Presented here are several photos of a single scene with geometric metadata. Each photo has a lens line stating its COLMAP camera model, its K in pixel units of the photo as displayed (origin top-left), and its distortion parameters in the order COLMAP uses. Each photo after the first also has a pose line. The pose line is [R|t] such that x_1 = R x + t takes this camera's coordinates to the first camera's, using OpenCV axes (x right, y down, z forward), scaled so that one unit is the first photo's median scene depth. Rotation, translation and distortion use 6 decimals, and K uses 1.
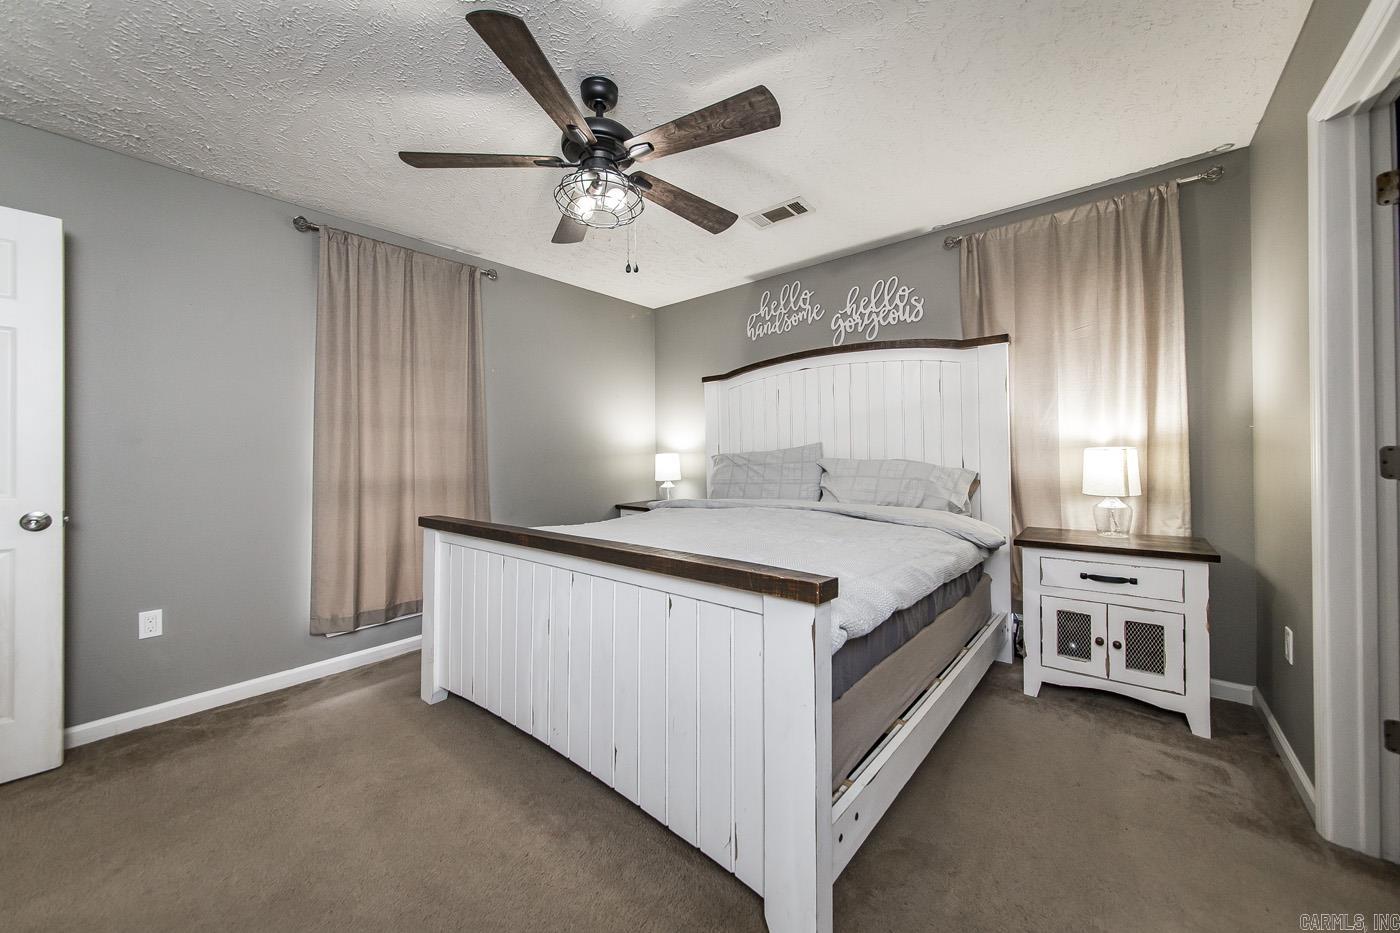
lens RADIAL K [[505.0, 0, 692.0], [0, 505.0, 453.2], [0, 0, 1]] dist [-0.000061, -0.000026]
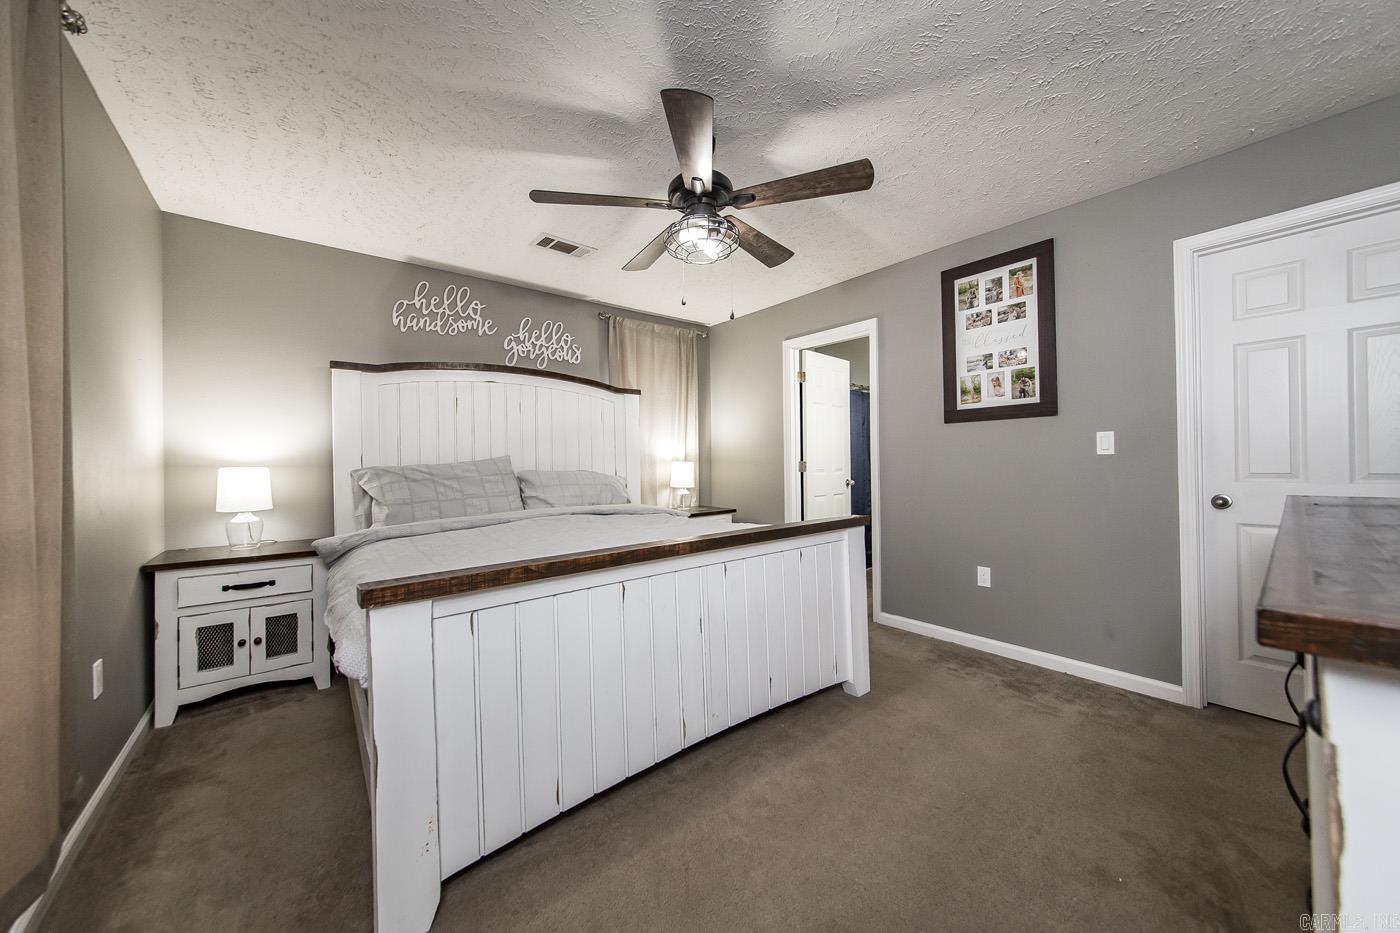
lens RADIAL K [[497.4, 0, 693.5], [0, 497.4, 464.7], [0, 0, 1]] dist [0.000408, 0.000237]
pose [[0.181056, 0.006769, 0.983449, -0.690694], [0.008982, 0.999923, -0.008536, 0.010057], [-0.983432, 0.010379, 0.180981, 0.437888]]
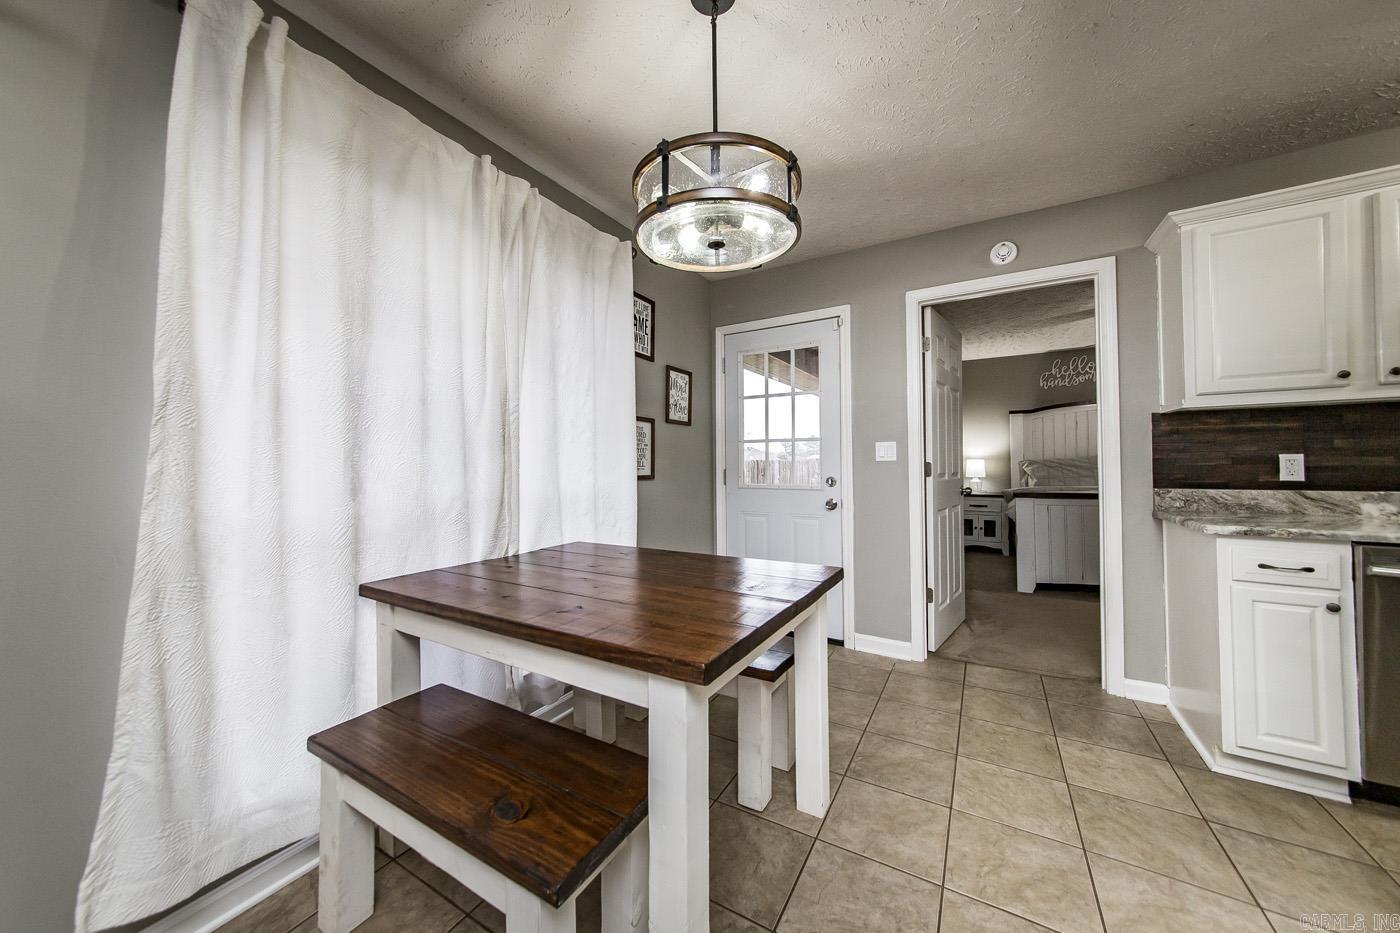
lens RADIAL K [[492.9, 0, 694.2], [0, 492.9, 457.5], [0, 0, 1]] dist [-0.005430, 0.004825]
pose [[0.984702, 0.002527, 0.174227, -1.437567], [-0.001224, 0.999970, -0.007587, 0.008222], [-0.174241, 0.007258, 0.984676, -0.394359]]
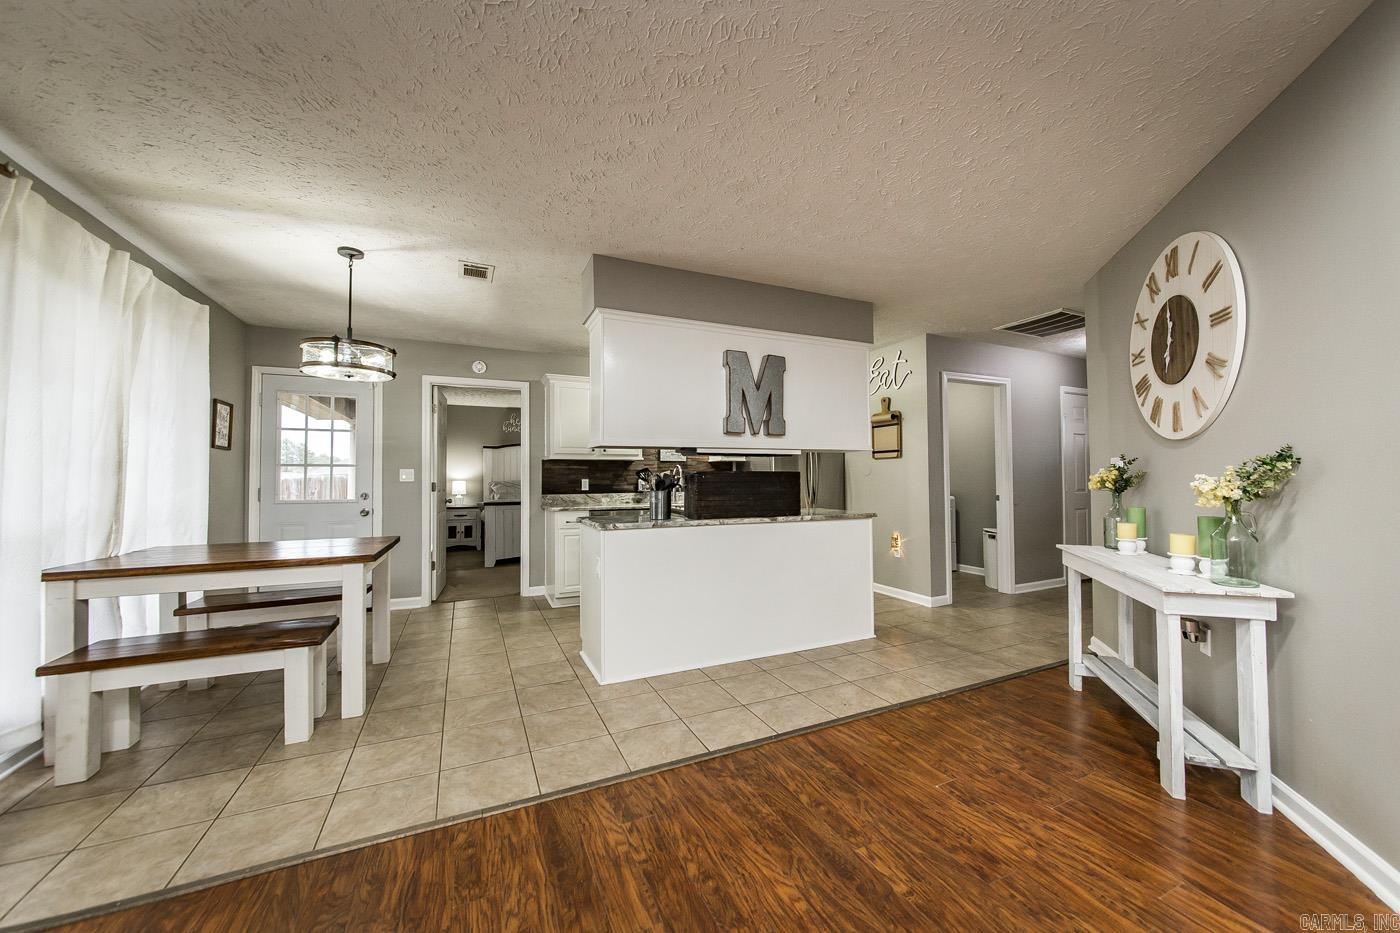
lens RADIAL K [[509.8, 0, 693.2], [0, 509.8, 467.3], [0, 0, 1]] dist [-0.007694, -0.000188]
pose [[0.424825, 0.029418, 0.904797, -1.877538], [-0.002216, 0.999503, -0.031457, 0.010376], [-0.905273, 0.011358, 0.424679, -0.892201]]
